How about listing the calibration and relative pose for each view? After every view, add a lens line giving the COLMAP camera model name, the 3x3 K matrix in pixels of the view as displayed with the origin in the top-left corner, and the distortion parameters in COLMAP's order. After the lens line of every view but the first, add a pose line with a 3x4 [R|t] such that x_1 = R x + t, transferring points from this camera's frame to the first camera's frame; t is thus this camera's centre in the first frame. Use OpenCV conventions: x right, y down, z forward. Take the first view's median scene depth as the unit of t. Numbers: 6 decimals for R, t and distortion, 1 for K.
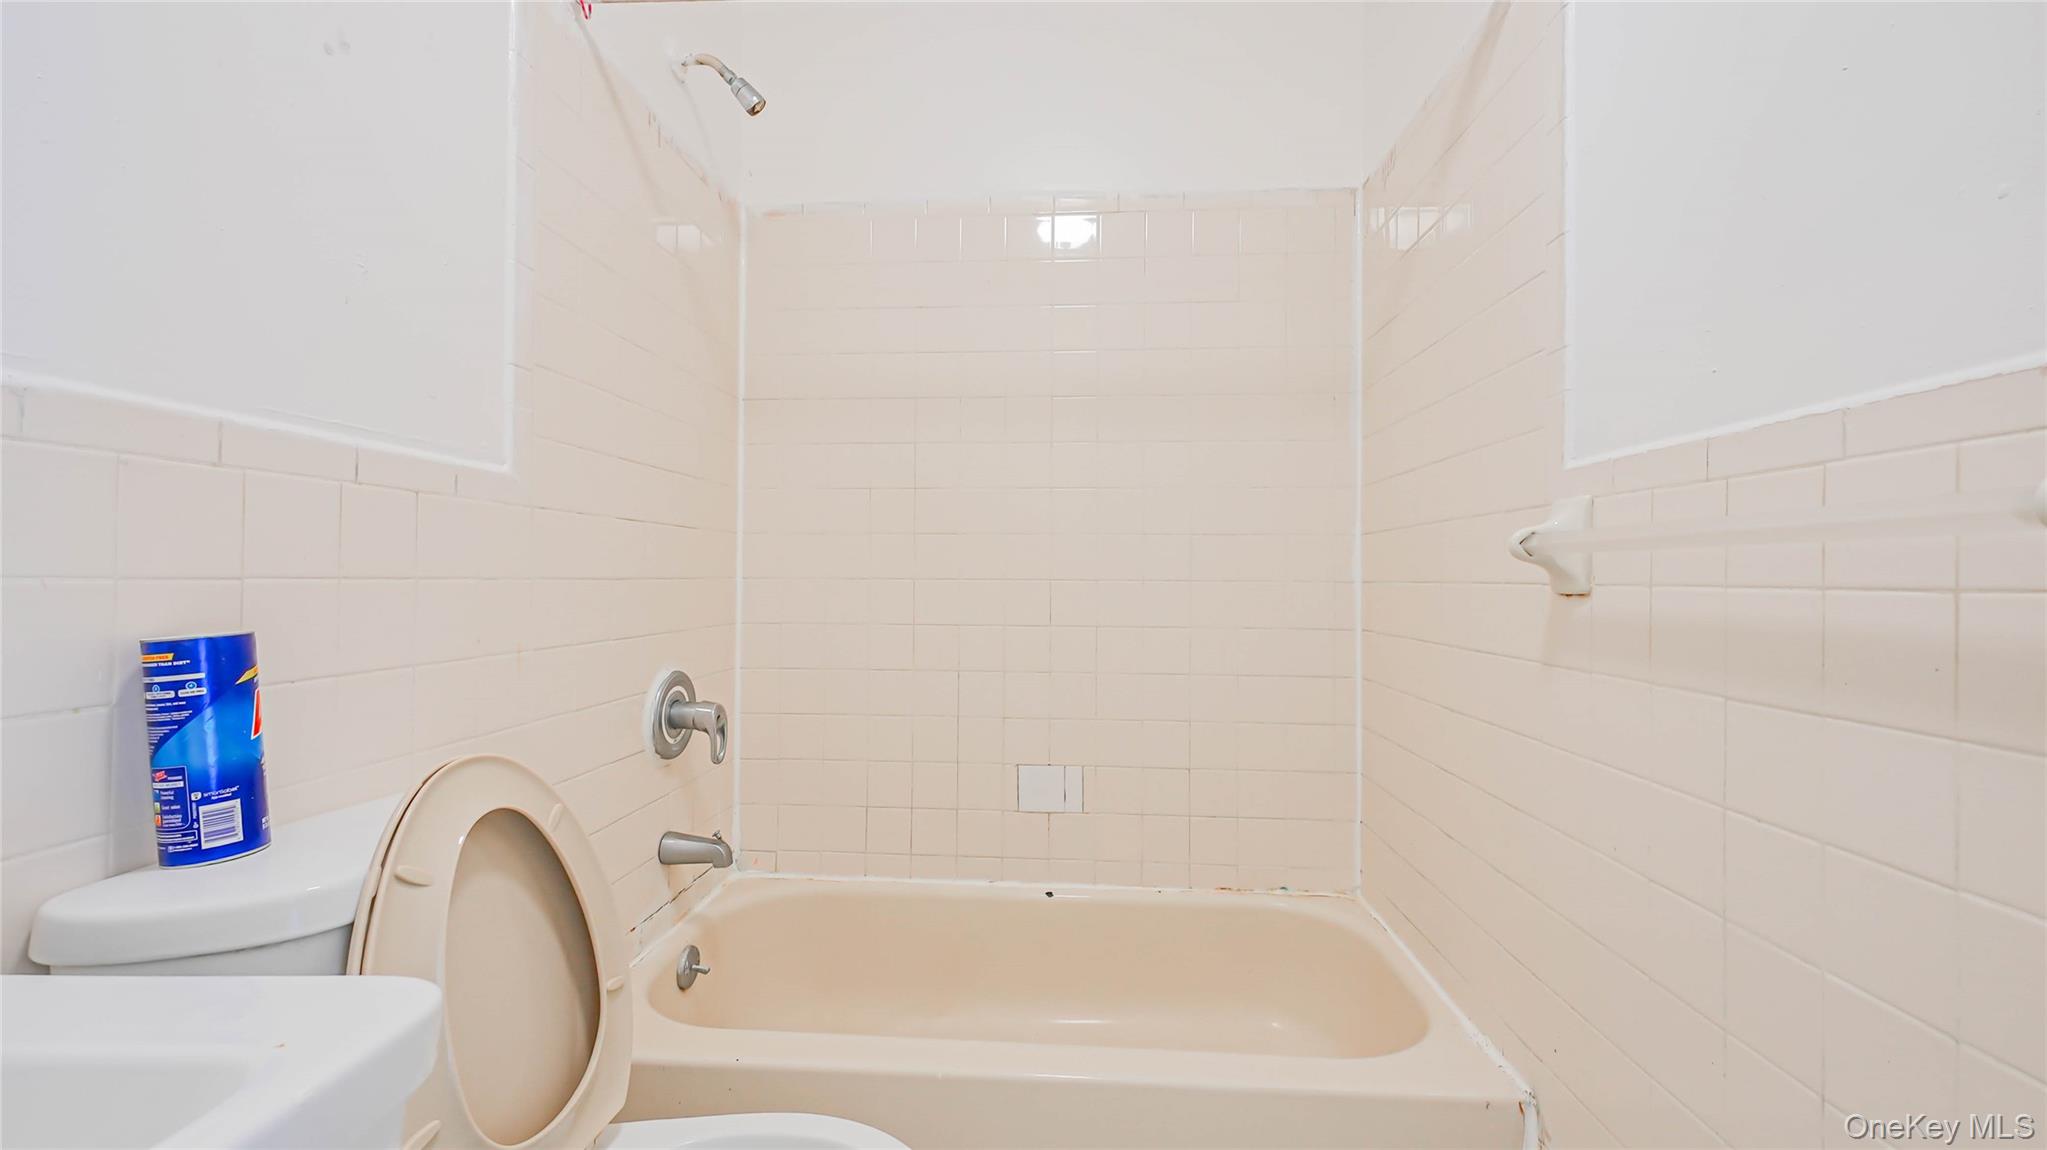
lens RADIAL K [[829.0, 0, 1034.4], [0, 829.0, 573.9], [0, 0, 1]] dist [0.012388, -0.005538]
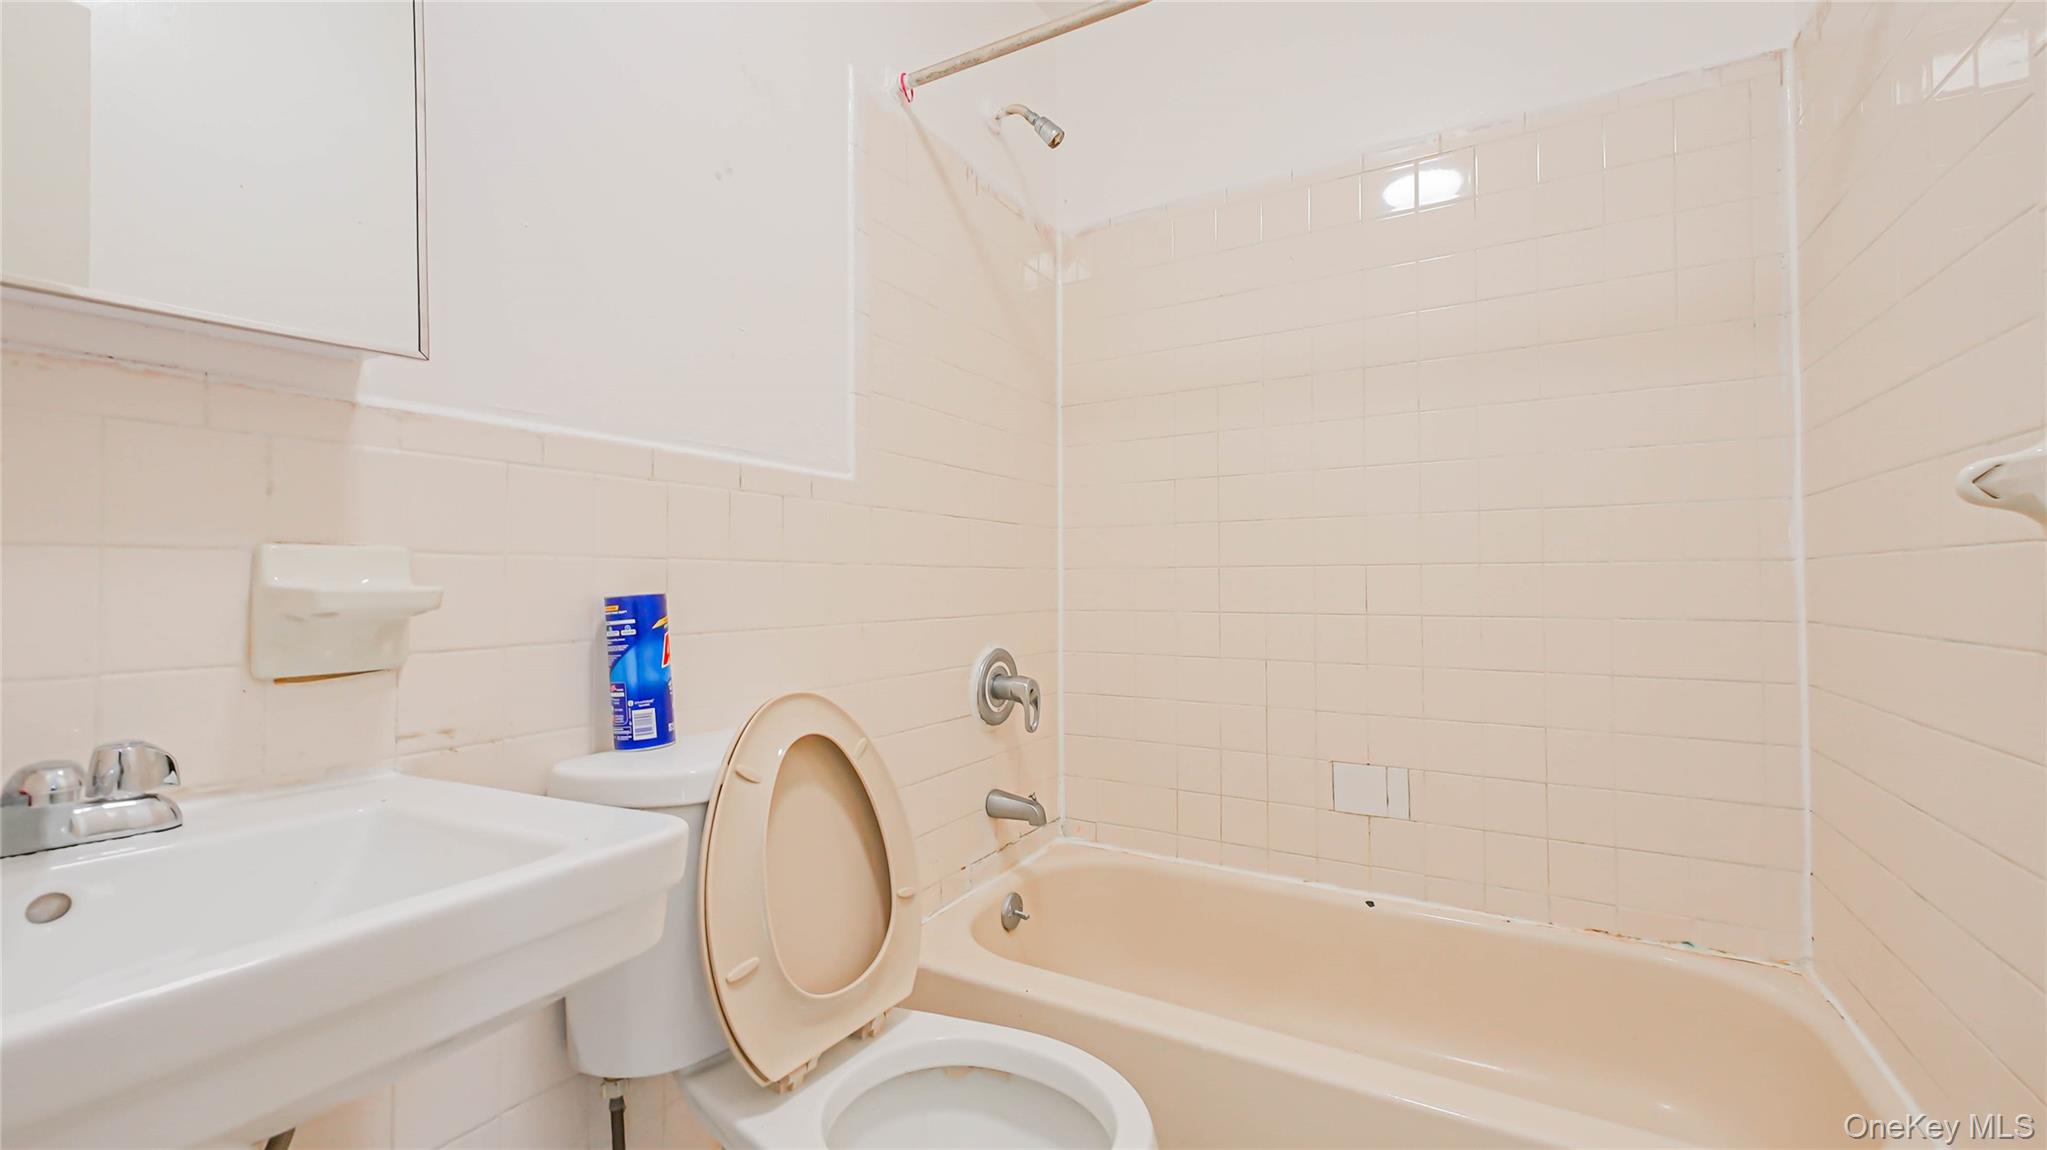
lens RADIAL K [[829.0, 0, 1036.8], [0, 829.0, 572.2], [0, 0, 1]] dist [0.012388, -0.005538]
pose [[0.897289, -0.017651, -0.441091, 0.121082], [0.013612, 0.999831, -0.012319, 0.027129], [0.441234, 0.005050, 0.897378, 0.001263]]
